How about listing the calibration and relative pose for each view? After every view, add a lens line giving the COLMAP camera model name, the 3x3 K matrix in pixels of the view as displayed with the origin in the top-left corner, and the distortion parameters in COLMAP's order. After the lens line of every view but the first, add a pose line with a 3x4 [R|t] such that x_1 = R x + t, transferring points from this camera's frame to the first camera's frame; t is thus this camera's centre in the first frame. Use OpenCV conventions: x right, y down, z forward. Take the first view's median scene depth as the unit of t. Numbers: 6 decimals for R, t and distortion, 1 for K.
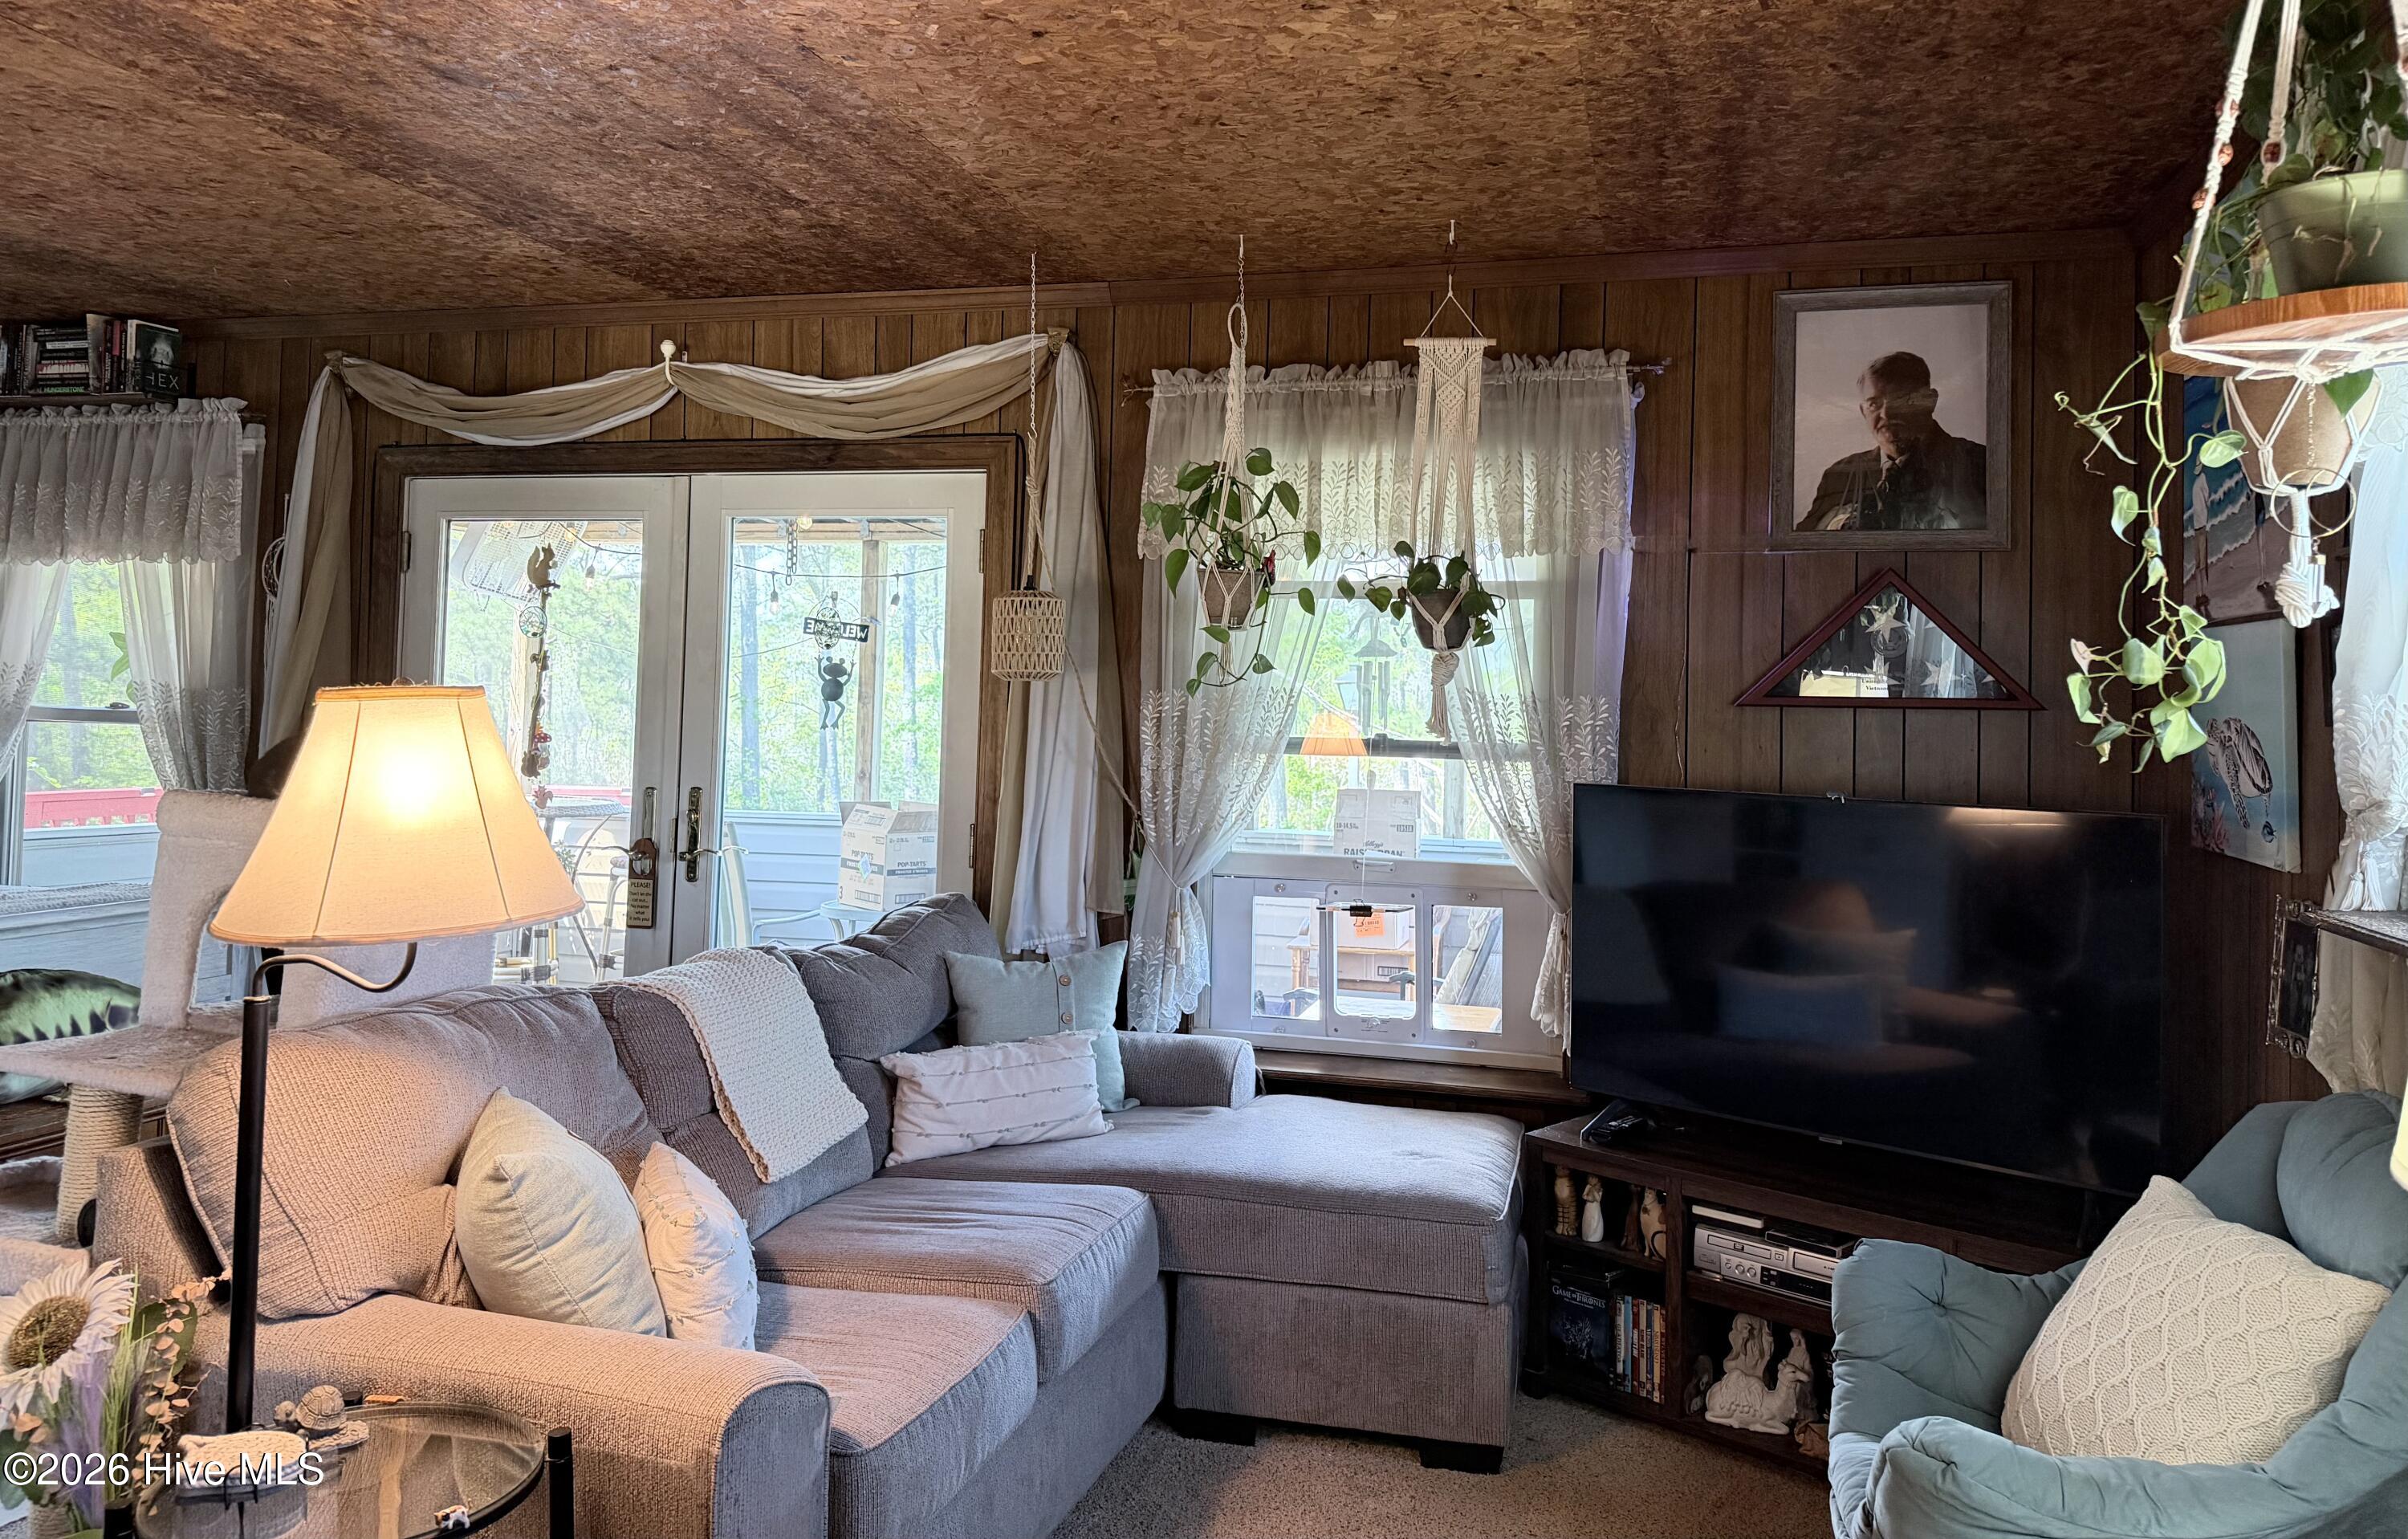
lens RADIAL K [[1606.8, 0, 1205.2], [0, 1606.8, 645.2], [0, 0, 1]] dist [0.000614, -0.003830]
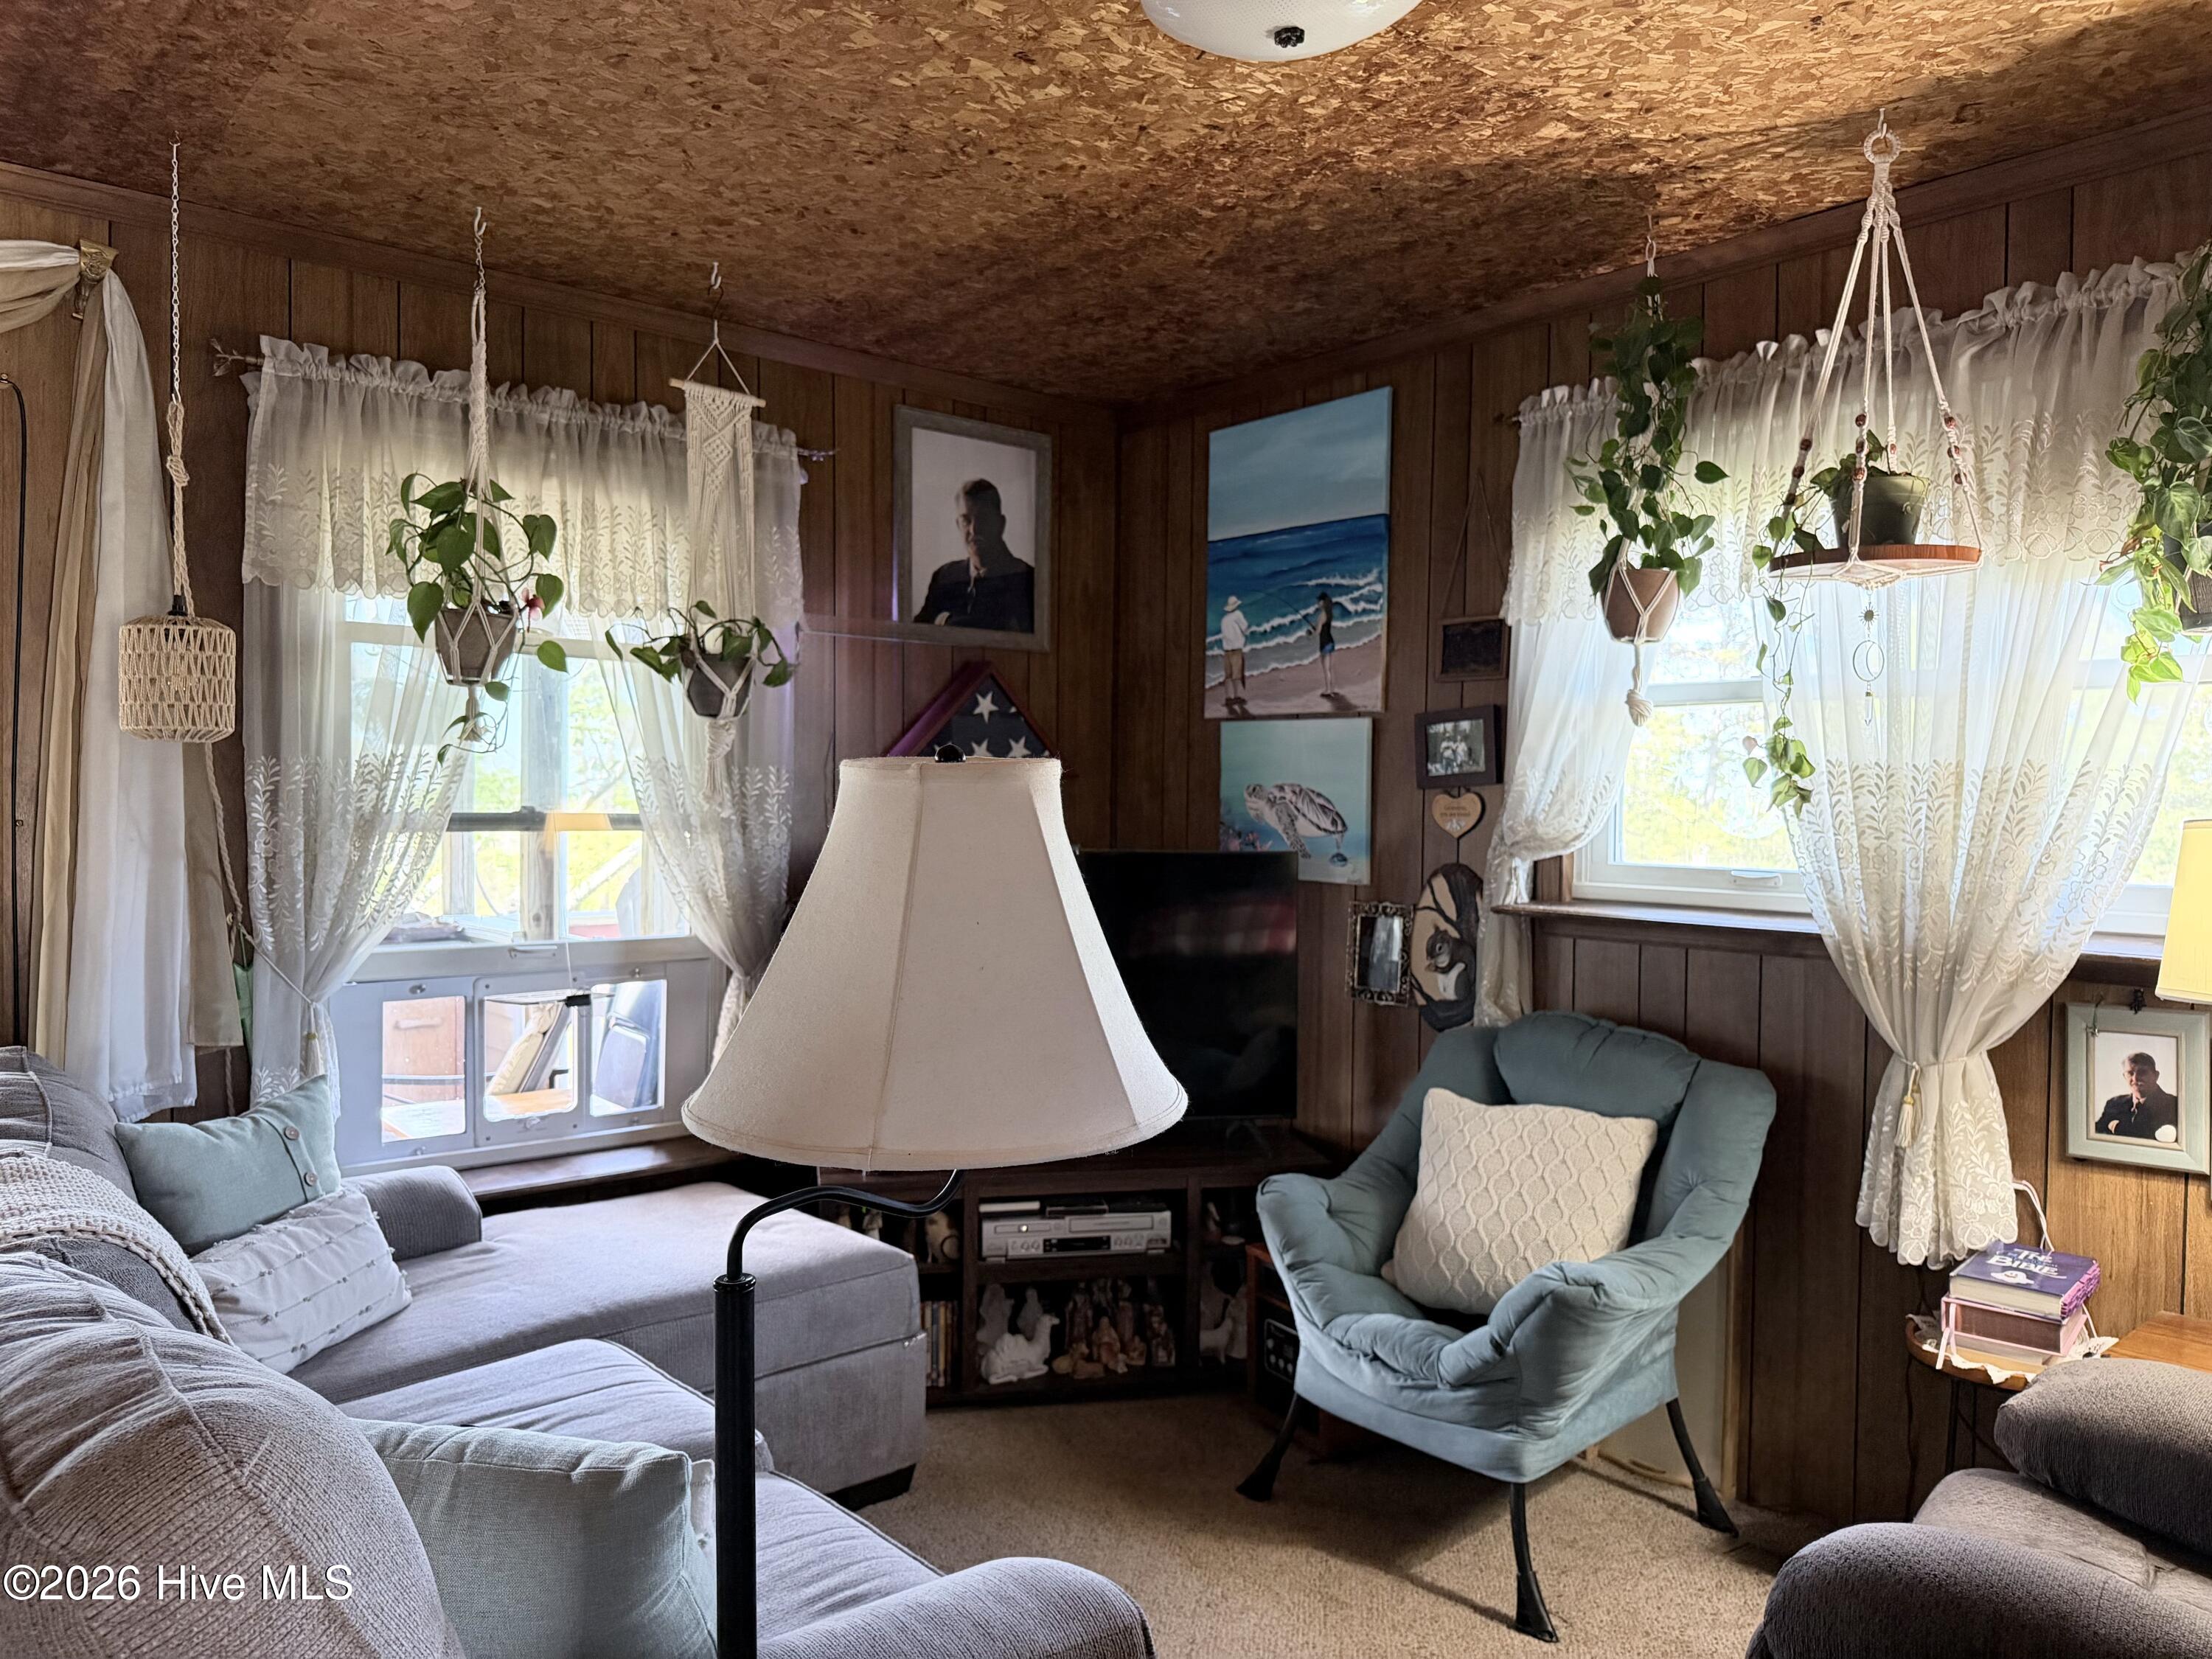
lens RADIAL K [[1530.3, 0, 1113.6], [0, 1530.3, 834.6], [0, 0, 1]] dist [0.139952, -0.250003]
pose [[0.564139, -0.030446, 0.825118, -0.459047], [-0.028404, 0.998013, 0.056246, 0.013807], [-0.825191, -0.055167, 0.562153, 0.258713]]
